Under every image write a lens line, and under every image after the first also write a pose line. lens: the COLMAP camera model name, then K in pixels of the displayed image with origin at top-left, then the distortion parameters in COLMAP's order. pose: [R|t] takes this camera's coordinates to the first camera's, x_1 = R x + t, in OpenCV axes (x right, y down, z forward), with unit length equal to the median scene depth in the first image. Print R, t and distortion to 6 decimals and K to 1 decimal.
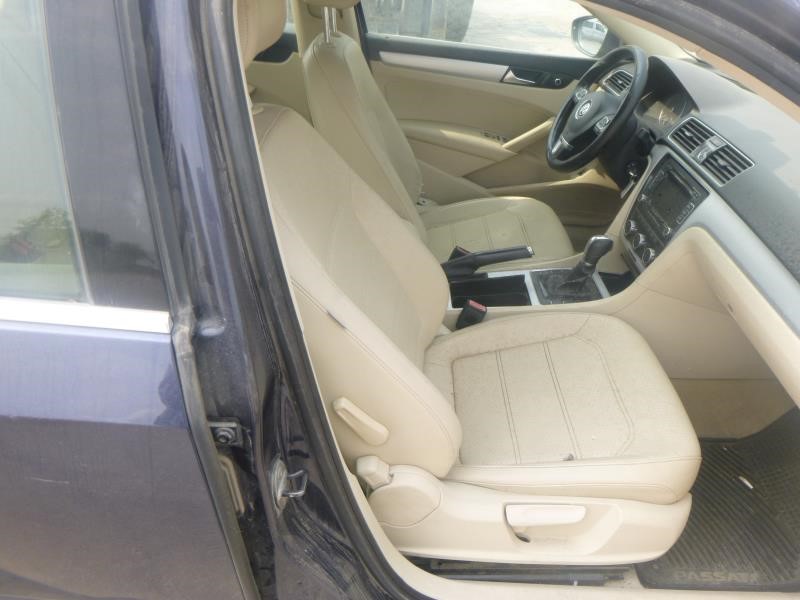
lens RADIAL K [[608.9, 0, 398.8], [0, 608.9, 300.6], [0, 0, 1]] dist [-0.020365, 0.001648]
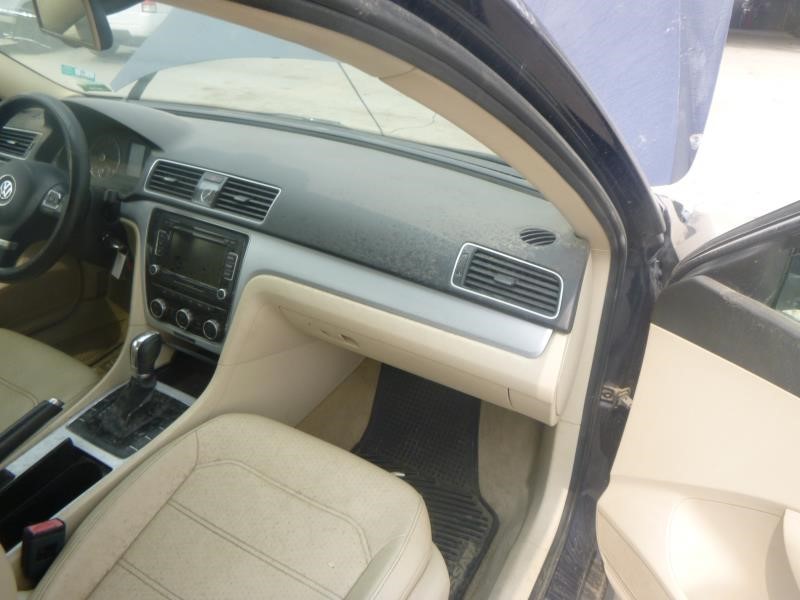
lens RADIAL K [[608.9, 0, 401.8], [0, 608.9, 299.2], [0, 0, 1]] dist [-0.020365, 0.001648]
pose [[0.475184, -0.434139, 0.765326, -0.072671], [0.460559, 0.863852, 0.204072, -0.156991], [-0.749724, 0.255506, 0.610435, 0.300774]]
